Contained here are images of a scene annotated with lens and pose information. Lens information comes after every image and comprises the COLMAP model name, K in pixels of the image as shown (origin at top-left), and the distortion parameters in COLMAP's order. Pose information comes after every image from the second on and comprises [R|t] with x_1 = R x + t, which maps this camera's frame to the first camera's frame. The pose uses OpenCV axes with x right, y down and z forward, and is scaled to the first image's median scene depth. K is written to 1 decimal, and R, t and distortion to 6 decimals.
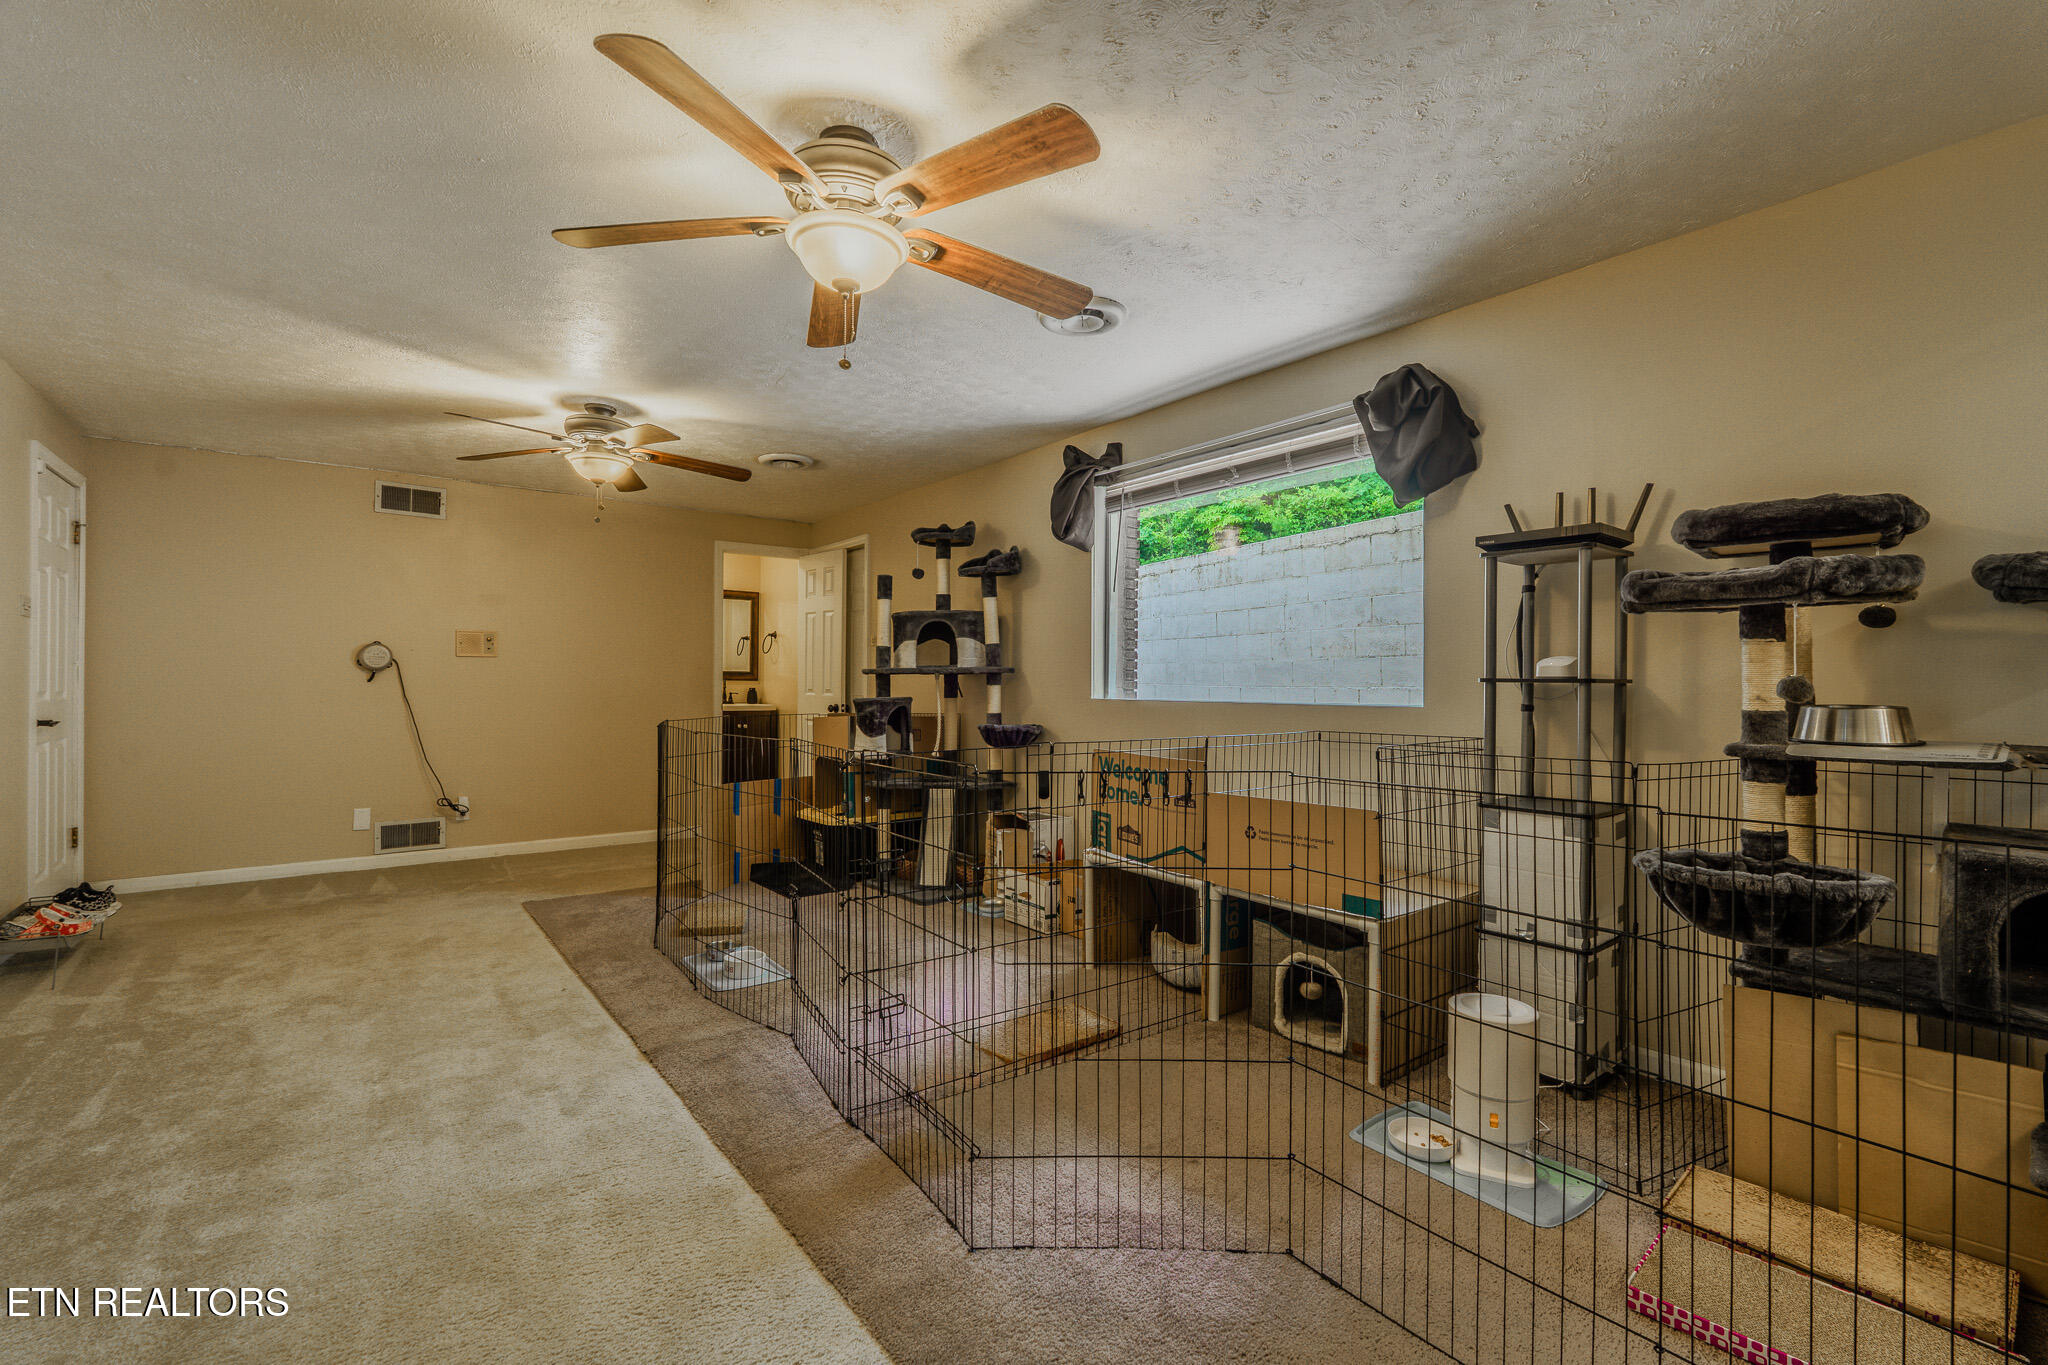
lens RADIAL K [[913.4, 0, 1034.5], [0, 913.4, 677.0], [0, 0, 1]] dist [-0.003849, -0.000372]
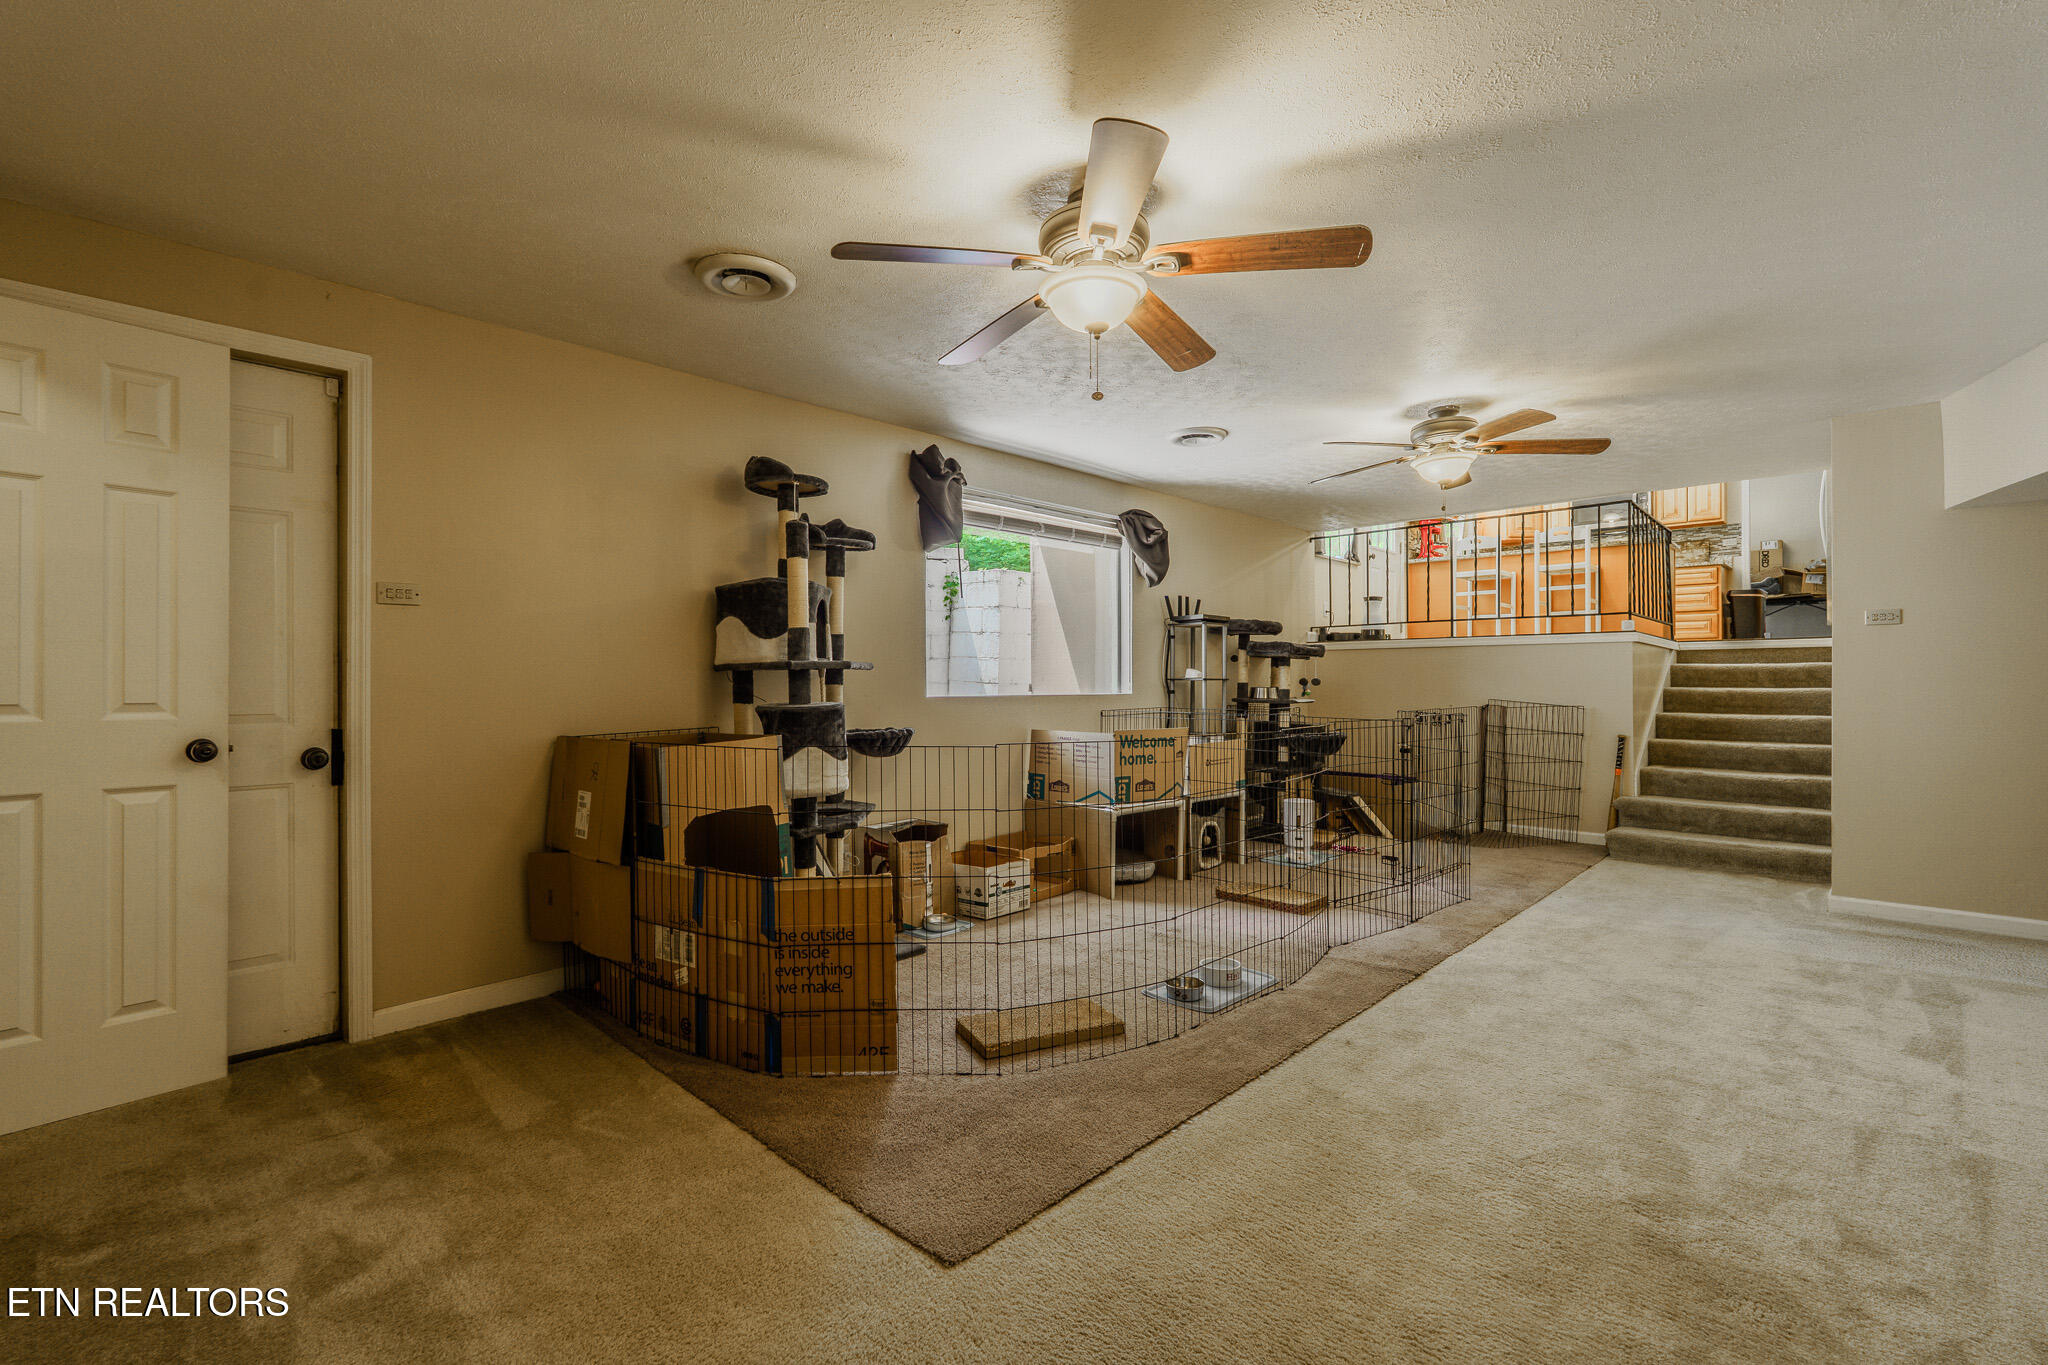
lens RADIAL K [[913.4, 0, 1034.5], [0, 913.4, 677.0], [0, 0, 1]] dist [-0.003849, -0.000372]
pose [[-0.159184, 0.006451, 0.987228, -1.257671], [-0.001371, 0.999976, -0.006756, 0.009644], [-0.987248, -0.002429, -0.159172, 1.358337]]
